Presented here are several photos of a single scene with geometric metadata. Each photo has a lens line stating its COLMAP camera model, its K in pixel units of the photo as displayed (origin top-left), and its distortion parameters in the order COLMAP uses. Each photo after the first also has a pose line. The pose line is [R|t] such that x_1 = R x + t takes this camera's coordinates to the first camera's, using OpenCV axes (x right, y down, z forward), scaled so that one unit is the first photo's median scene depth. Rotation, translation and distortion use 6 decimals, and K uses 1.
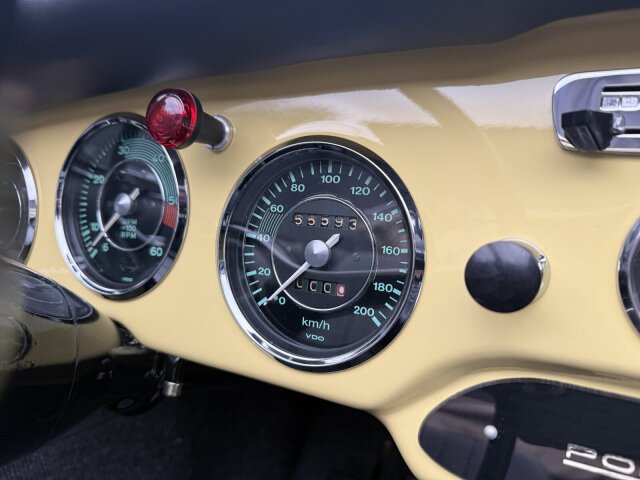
lens RADIAL K [[465.6, 0, 320.0], [0, 465.6, 240.0], [0, 0, 1]] dist [0.070827, -0.118136]
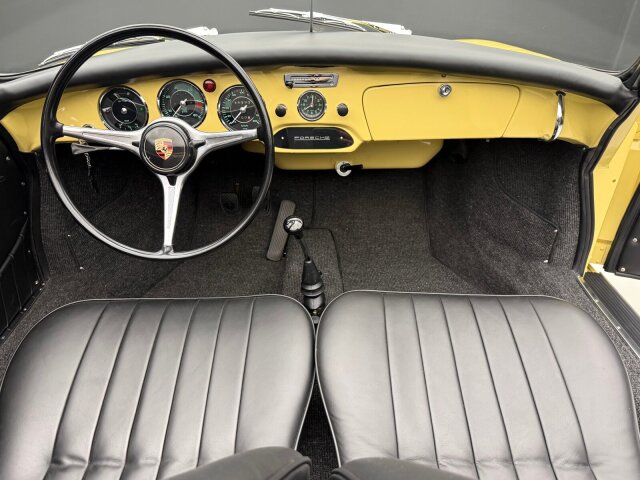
lens RADIAL K [[465.6, 0, 320.0], [0, 465.6, 240.0], [0, 0, 1]] dist [0.070827, -0.118136]
pose [[0.888672, -0.288149, 0.356696, -1.268213], [0.113634, 0.892016, 0.437486, -0.720334], [-0.444240, -0.348249, 0.825453, -3.389277]]
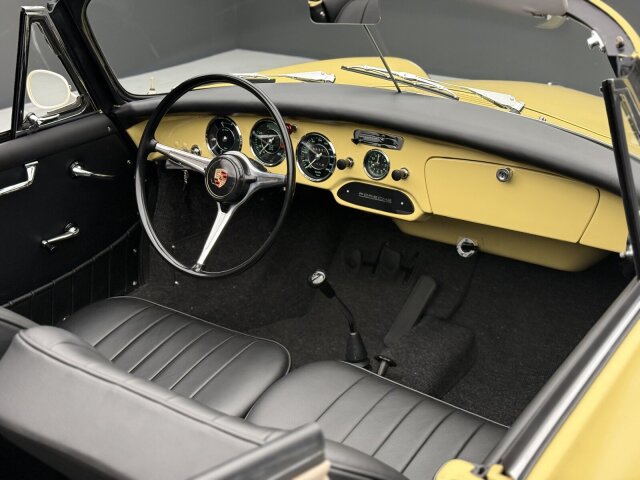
lens RADIAL K [[861.8, 0, 320.0], [0, 861.8, 240.0], [0, 0, 1]] dist [-0.012146, -0.010357]
pose [[0.991012, -0.004280, -0.133704, 1.071057], [0.038228, 0.966869, 0.252396, -1.230507], [0.128194, -0.255239, 0.958342, -6.824957]]
